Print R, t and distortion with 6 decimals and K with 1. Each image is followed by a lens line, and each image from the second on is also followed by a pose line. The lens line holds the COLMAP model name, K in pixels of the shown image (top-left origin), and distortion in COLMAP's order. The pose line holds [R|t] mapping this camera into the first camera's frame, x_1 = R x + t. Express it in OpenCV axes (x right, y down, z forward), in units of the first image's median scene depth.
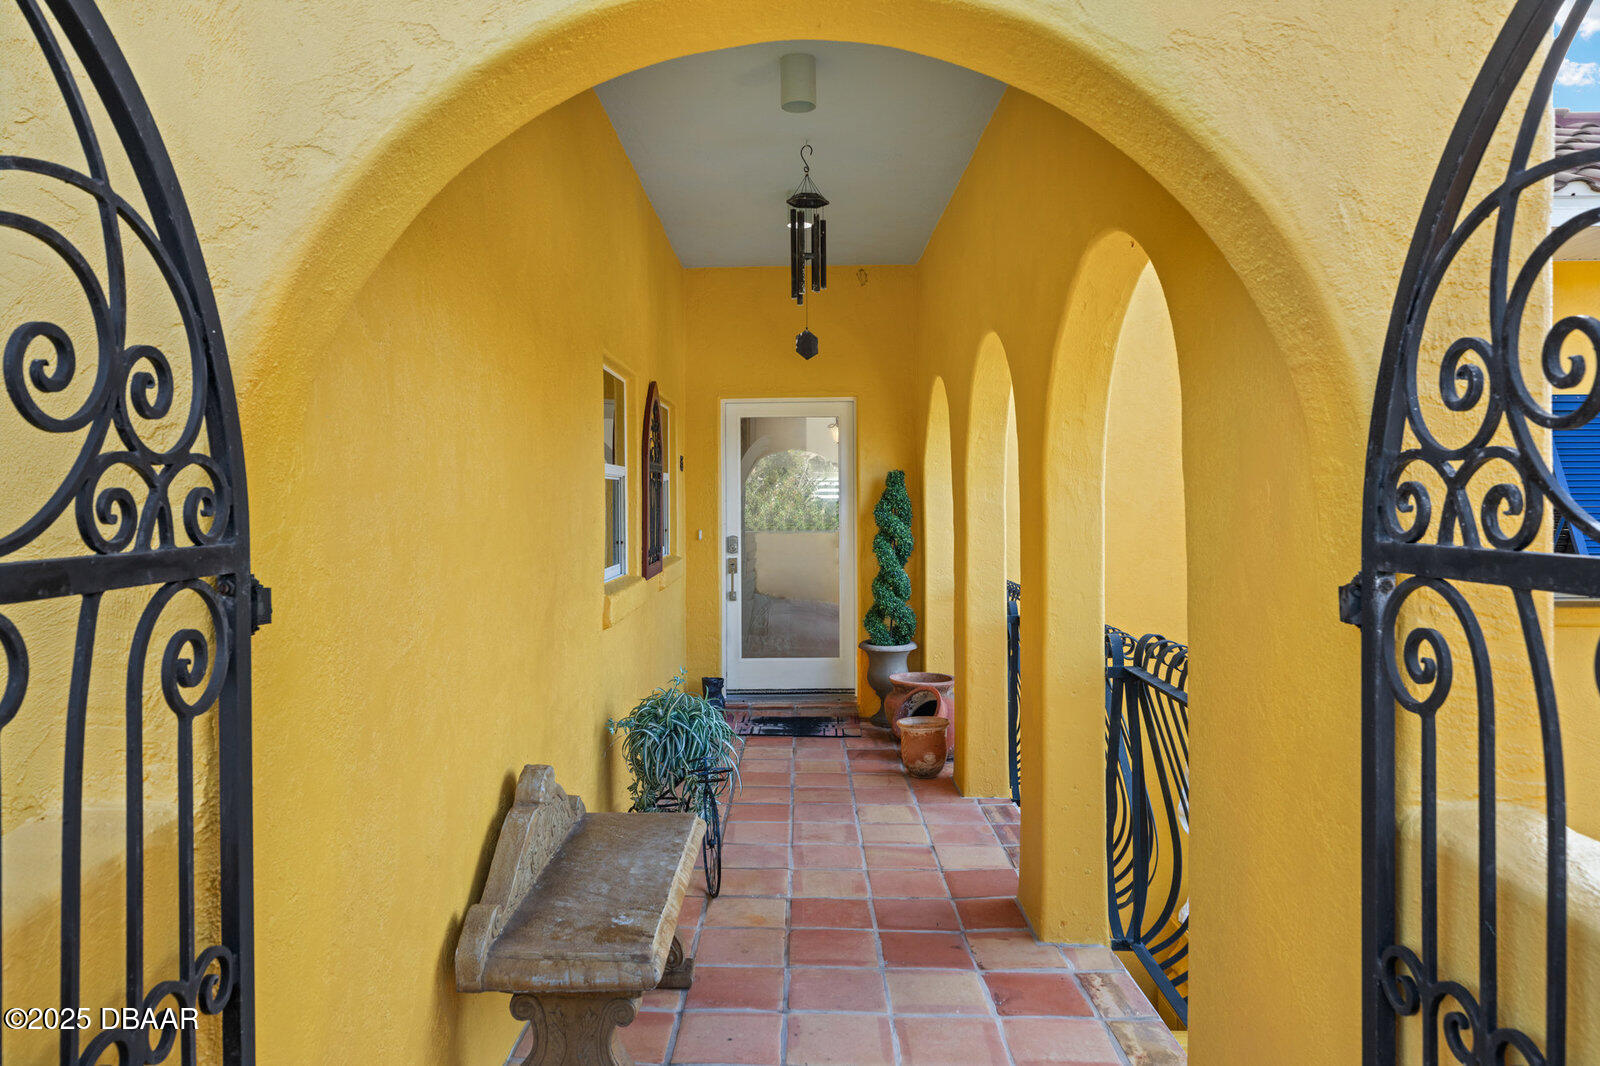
lens RADIAL K [[1107.4, 0, 800.0], [0, 1107.4, 533.0], [0, 0, 1]] dist [0.000233, 0.000026]
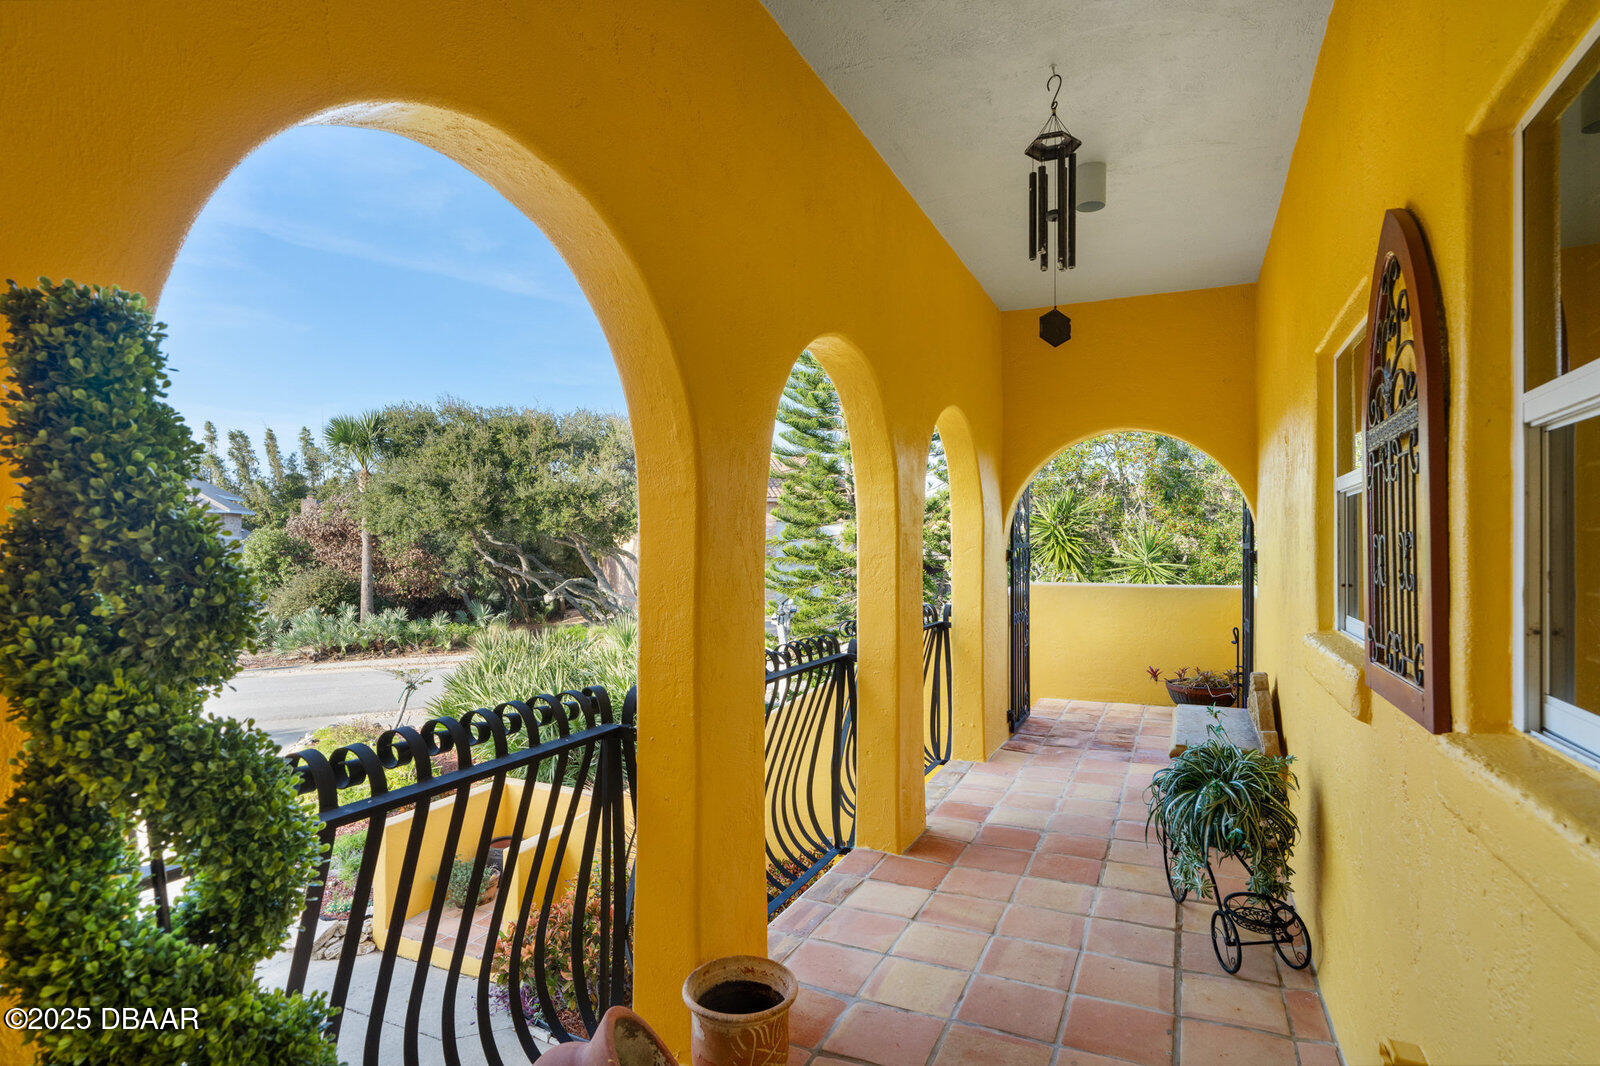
lens RADIAL K [[851.2, 0, 800.0], [0, 851.2, 533.0], [0, 0, 1]] dist [0.000438, 0.000055]
pose [[-0.912432, 0.006757, 0.409172, -0.081206], [0.003717, 0.999959, -0.008224, -0.018440], [-0.409210, -0.005983, -0.912420, 1.753931]]
